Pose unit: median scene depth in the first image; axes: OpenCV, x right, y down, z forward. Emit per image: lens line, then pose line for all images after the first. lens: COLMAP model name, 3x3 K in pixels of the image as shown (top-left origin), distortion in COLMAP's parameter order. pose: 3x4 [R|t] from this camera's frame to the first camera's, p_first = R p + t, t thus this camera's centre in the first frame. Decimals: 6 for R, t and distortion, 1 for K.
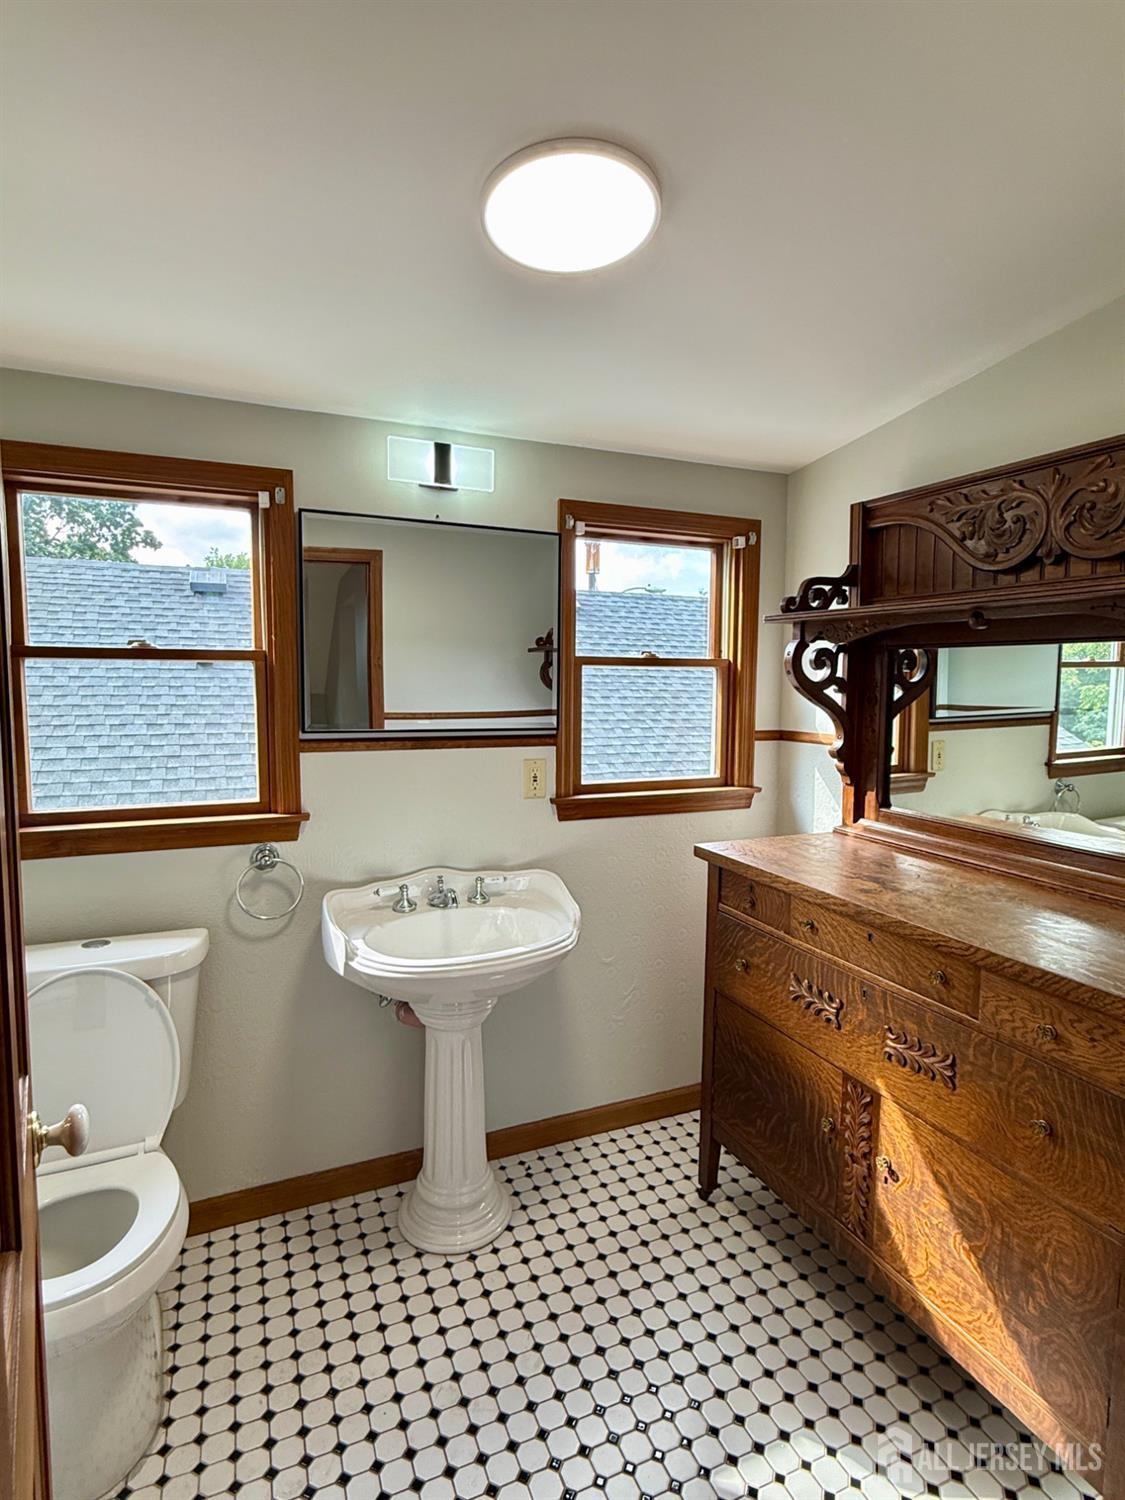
lens RADIAL K [[791.2, 0, 561.6], [0, 791.2, 747.6], [0, 0, 1]] dist [0.001696, -0.000139]
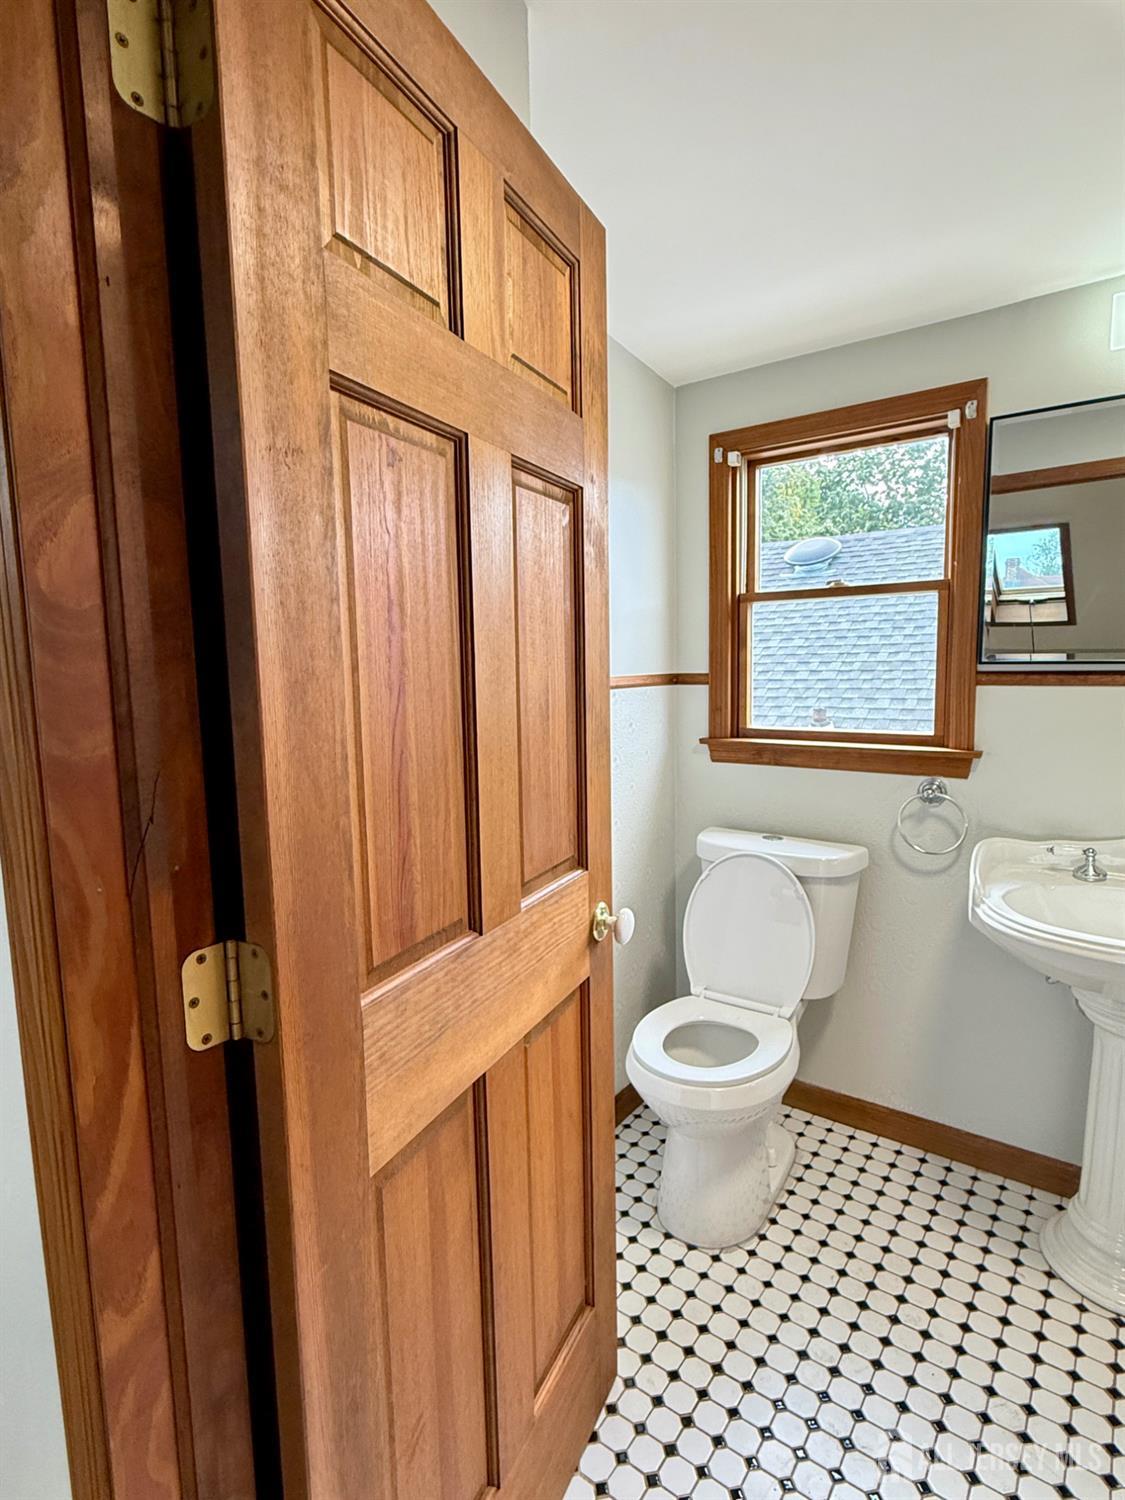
lens RADIAL K [[791.2, 0, 558.8], [0, 791.2, 753.9], [0, 0, 1]] dist [0.001696, -0.000139]
pose [[0.486943, 0.087656, -0.869024, 0.252606], [-0.051497, 0.996102, 0.071619, 0.045977], [0.871914, 0.009878, 0.489559, 0.112208]]
